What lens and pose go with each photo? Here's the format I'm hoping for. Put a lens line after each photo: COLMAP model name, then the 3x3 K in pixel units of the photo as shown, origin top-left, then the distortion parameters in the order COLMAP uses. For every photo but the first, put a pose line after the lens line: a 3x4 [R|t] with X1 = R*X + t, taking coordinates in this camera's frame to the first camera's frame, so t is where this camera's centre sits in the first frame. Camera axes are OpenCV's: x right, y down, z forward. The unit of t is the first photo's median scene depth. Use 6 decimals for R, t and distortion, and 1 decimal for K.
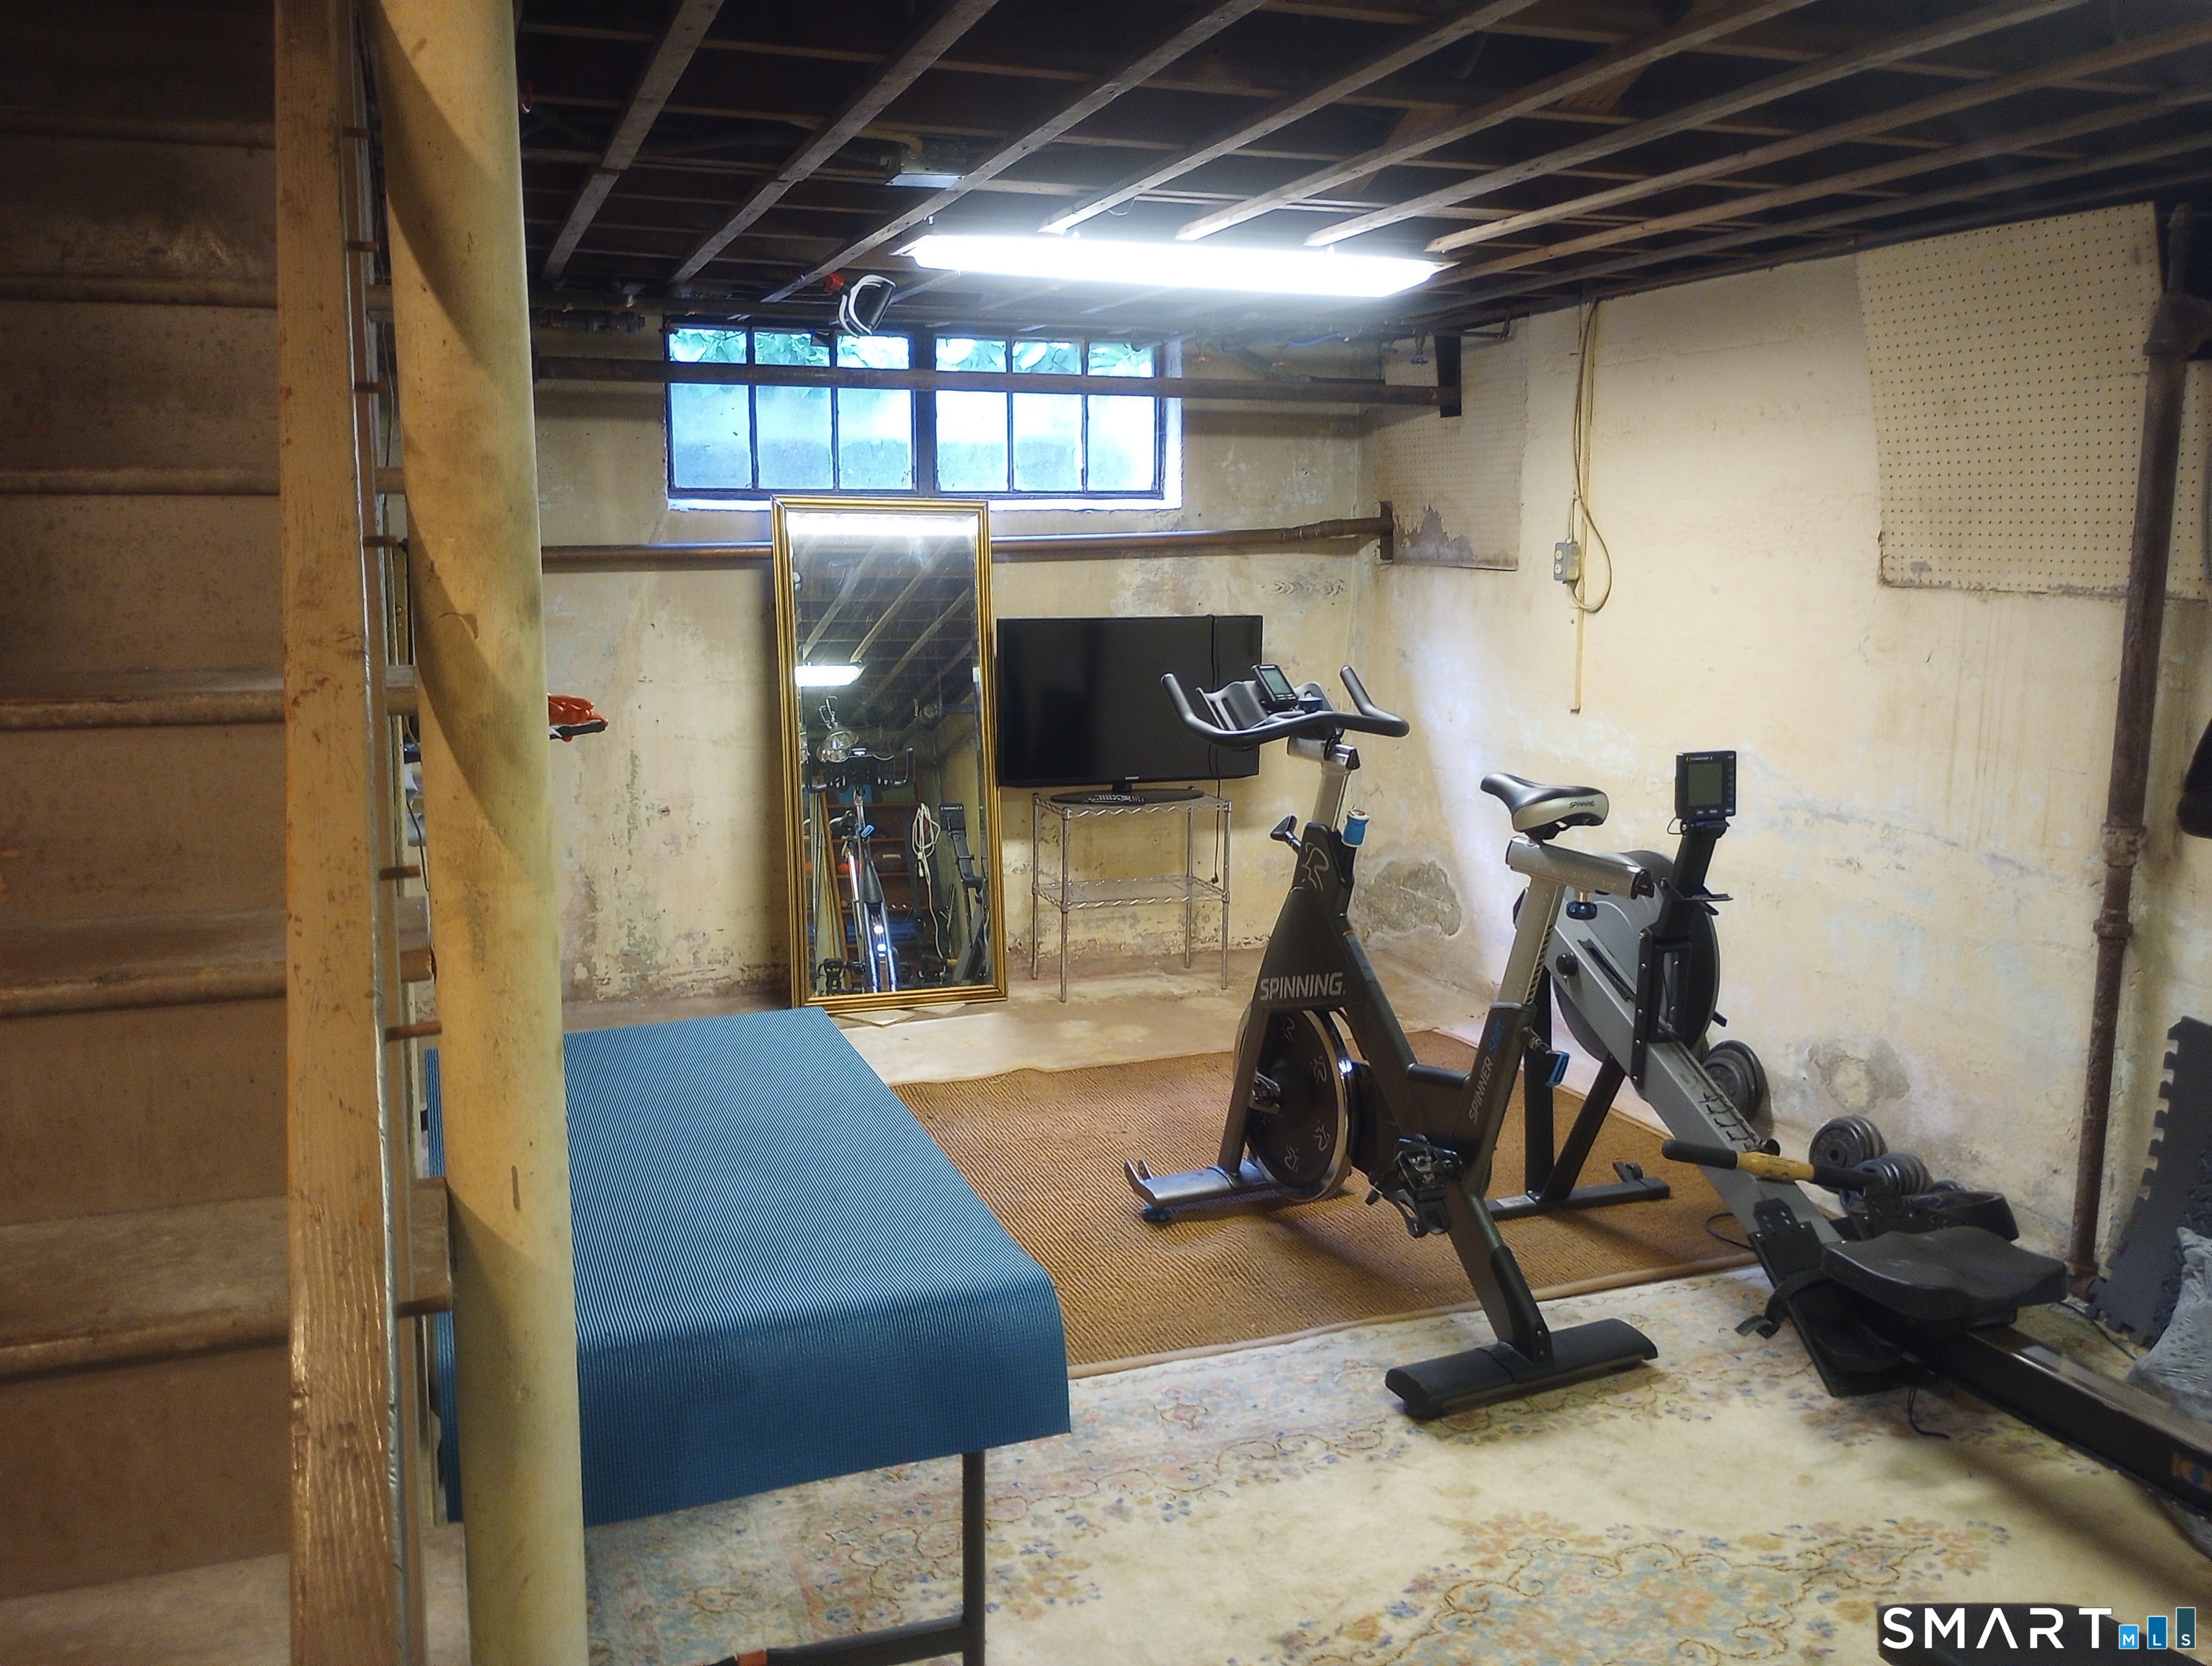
lens RADIAL K [[1853.2, 0, 1102.2], [0, 1853.2, 836.6], [0, 0, 1]] dist [0.047523, -0.059071]
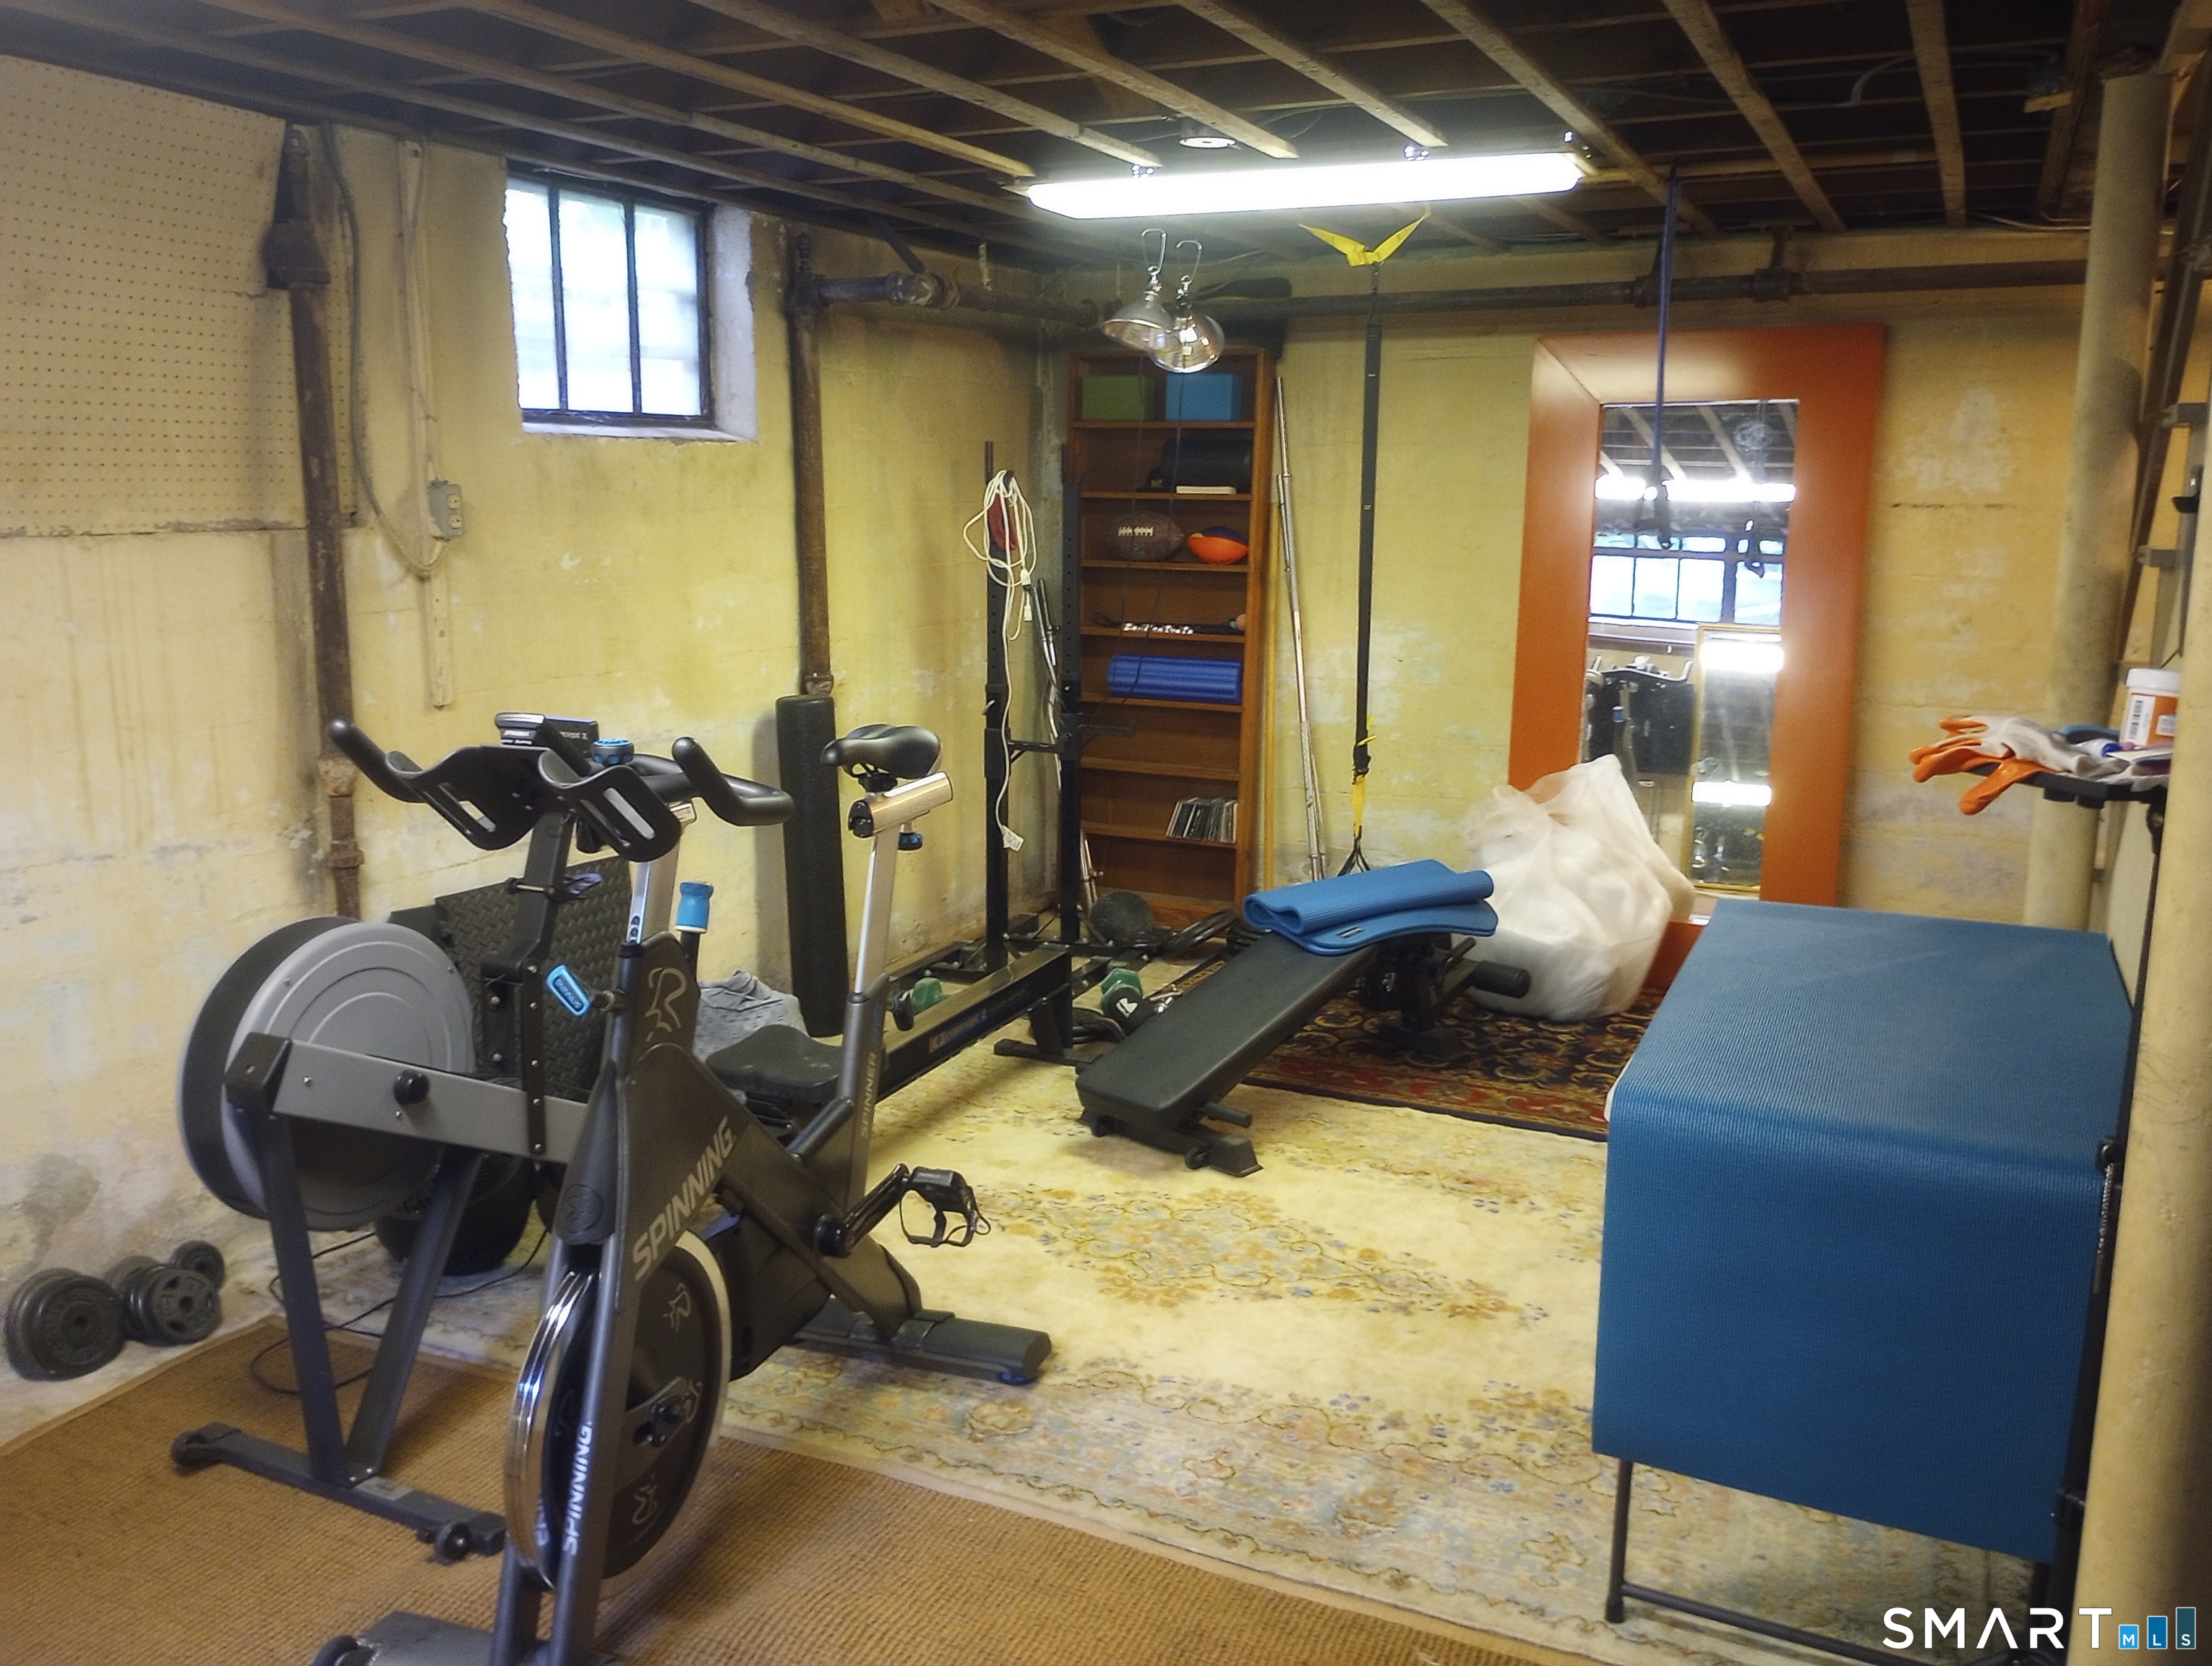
lens RADIAL K [[1853.2, 0, 1093.8], [0, 1853.2, 818.1], [0, 0, 1]] dist [0.047523, -0.059071]
pose [[-0.712150, -0.135556, 0.688815, -0.405049], [0.112342, 0.946531, 0.302421, -0.213799], [-0.692980, 0.292752, -0.658843, 1.283187]]
